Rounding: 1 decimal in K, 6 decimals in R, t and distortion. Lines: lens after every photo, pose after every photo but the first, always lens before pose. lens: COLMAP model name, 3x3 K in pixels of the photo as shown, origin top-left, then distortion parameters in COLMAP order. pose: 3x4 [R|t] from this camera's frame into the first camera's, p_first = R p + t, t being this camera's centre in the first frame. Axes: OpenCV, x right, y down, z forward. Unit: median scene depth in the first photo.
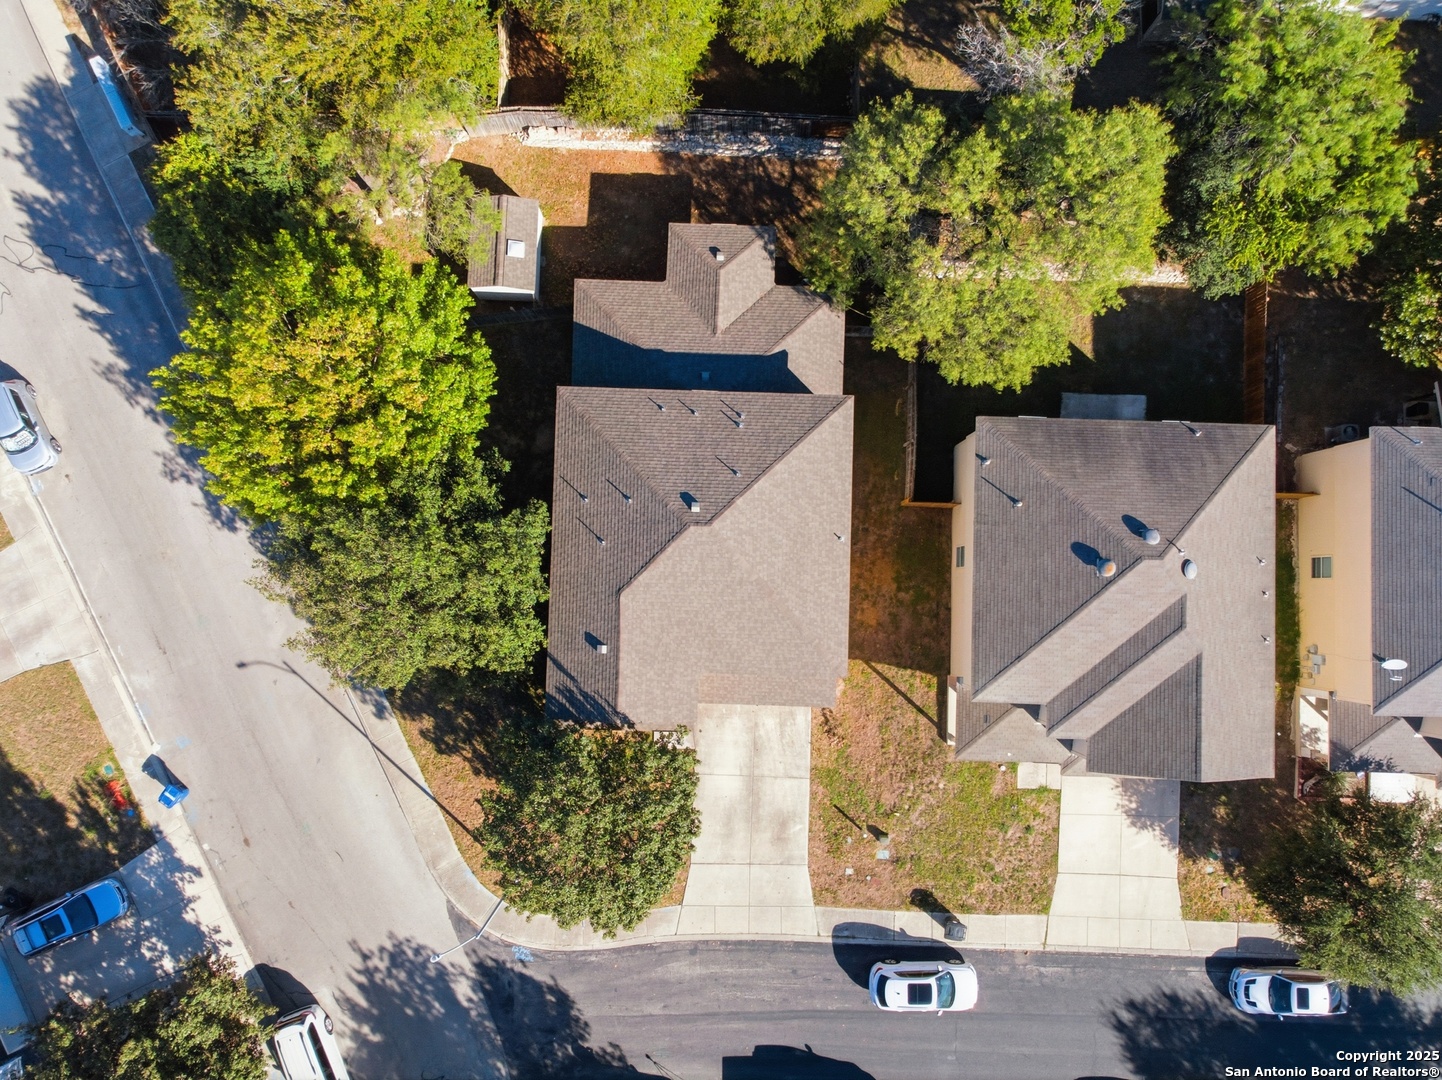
lens RADIAL K [[1072.1, 0, 721.0], [0, 1072.1, 540.0], [0, 0, 1]] dist [0.007051, -0.008652]
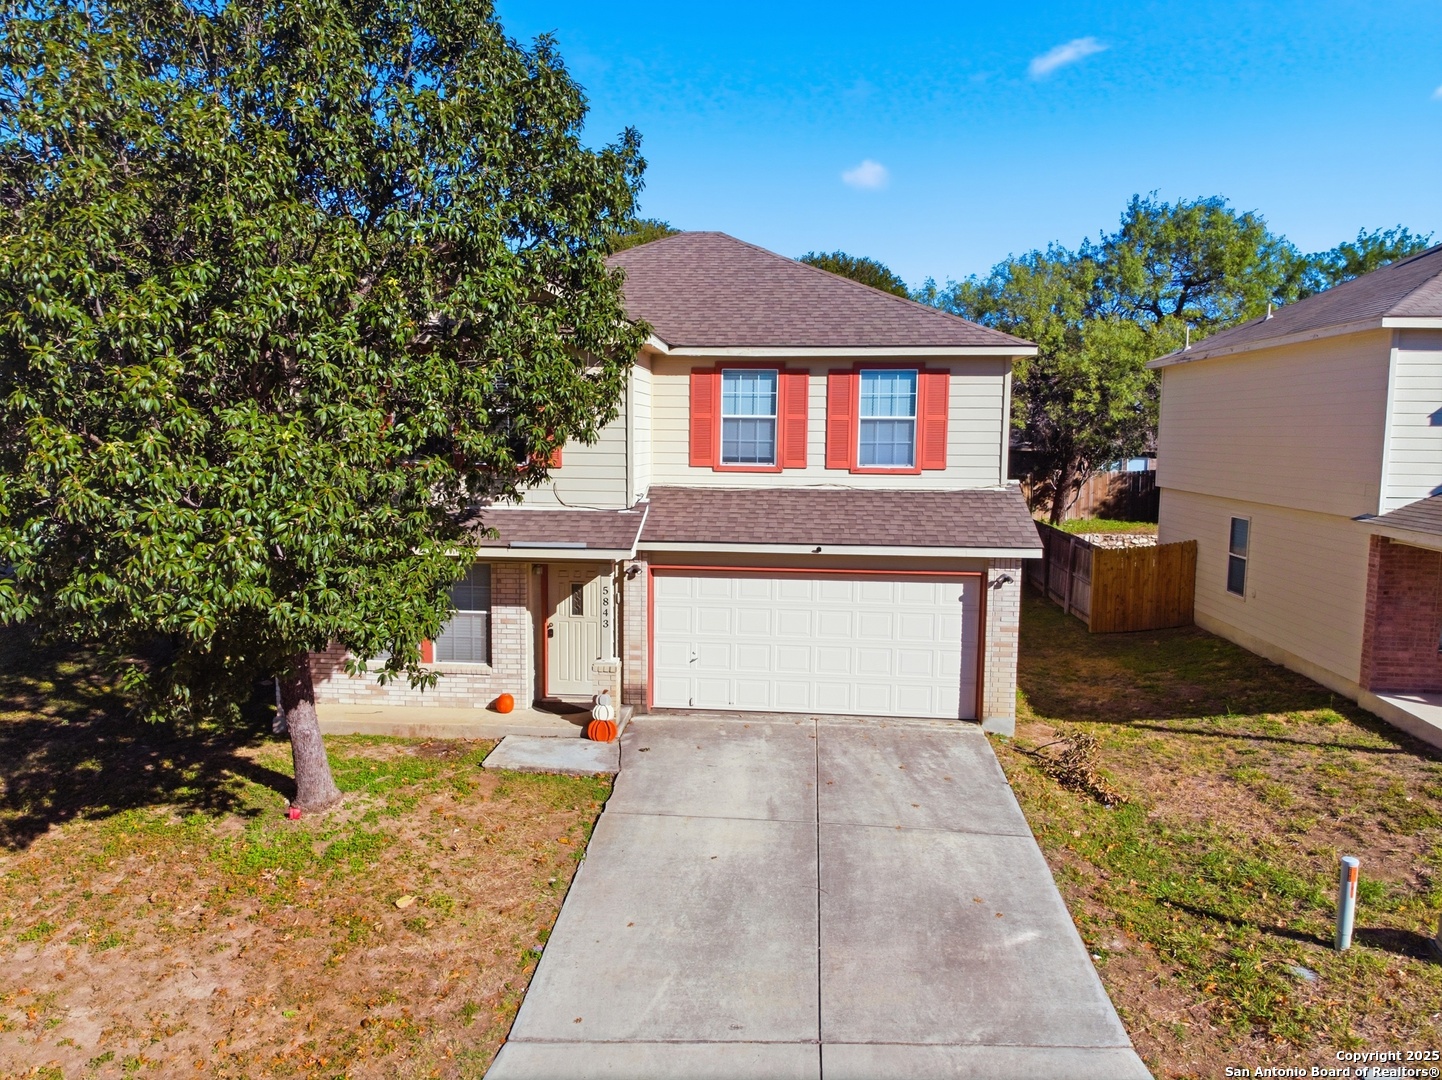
lens RADIAL K [[1072.1, 0, 721.0], [0, 1072.1, 540.0], [0, 0, 1]] dist [0.007051, -0.008652]
pose [[0.998765, 0.016436, -0.046888, 0.017506], [-0.048803, 0.147529, -0.987853, 0.471652], [-0.009319, 0.988921, 0.148149, 0.884757]]
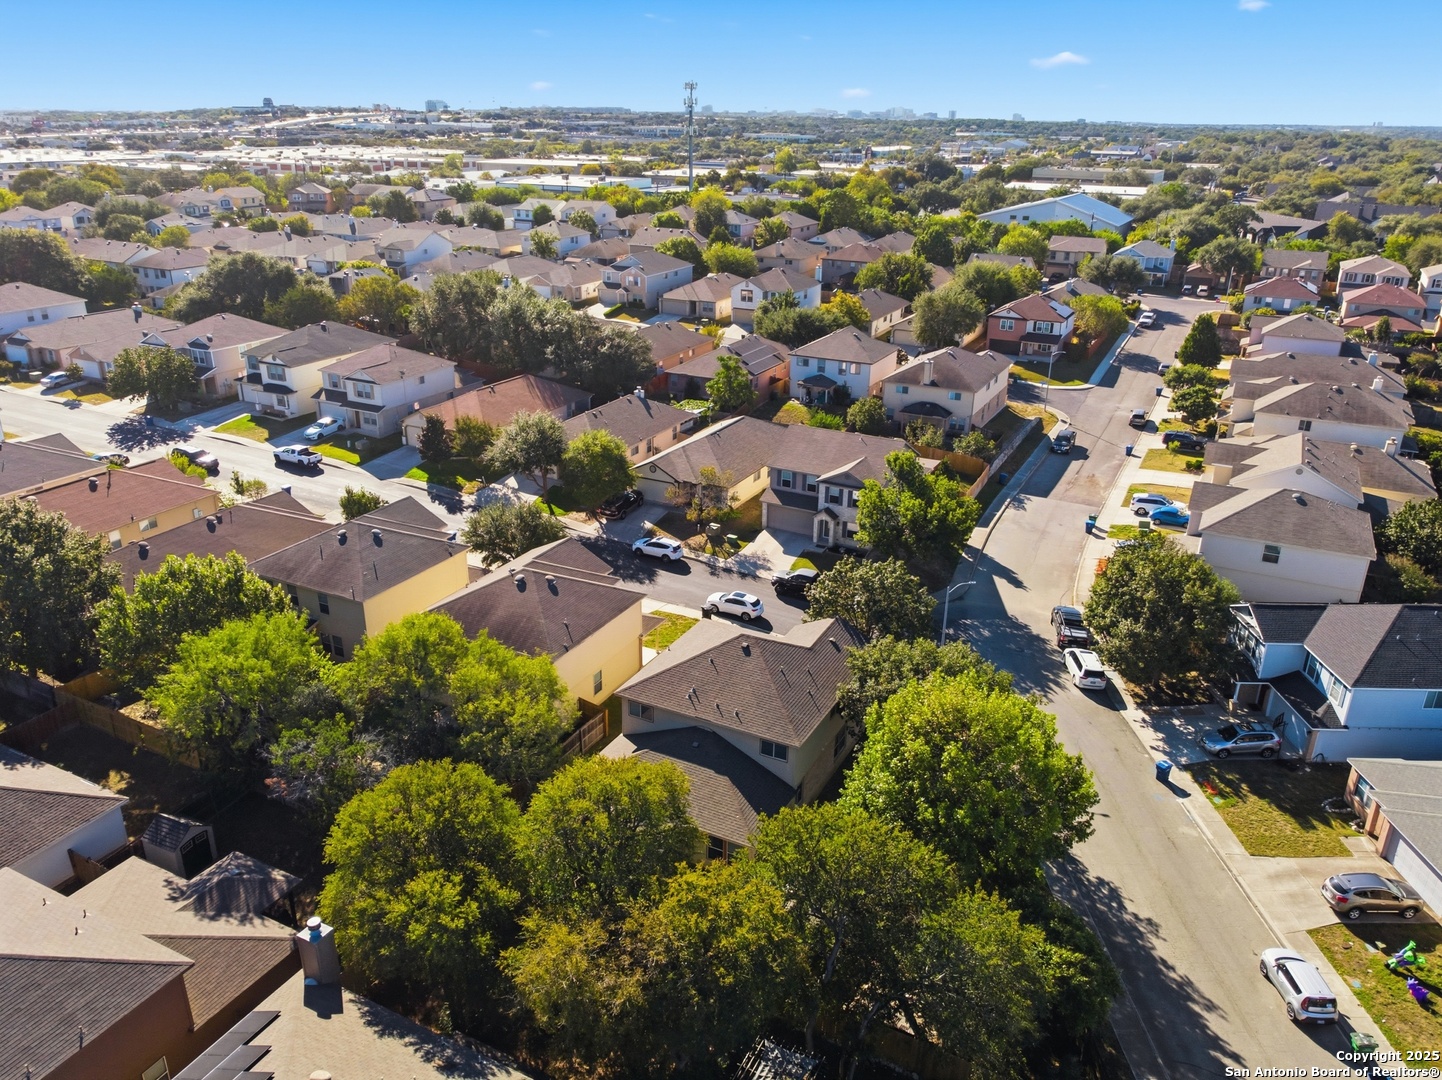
lens RADIAL K [[1072.1, 0, 721.0], [0, 1072.1, 540.0], [0, 0, 1]] dist [0.007051, -0.008652]
pose [[-0.902309, -0.174082, 0.394379, -0.488672], [0.429591, -0.286873, 0.856245, -1.123066], [-0.035920, 0.942019, 0.333632, 0.269663]]
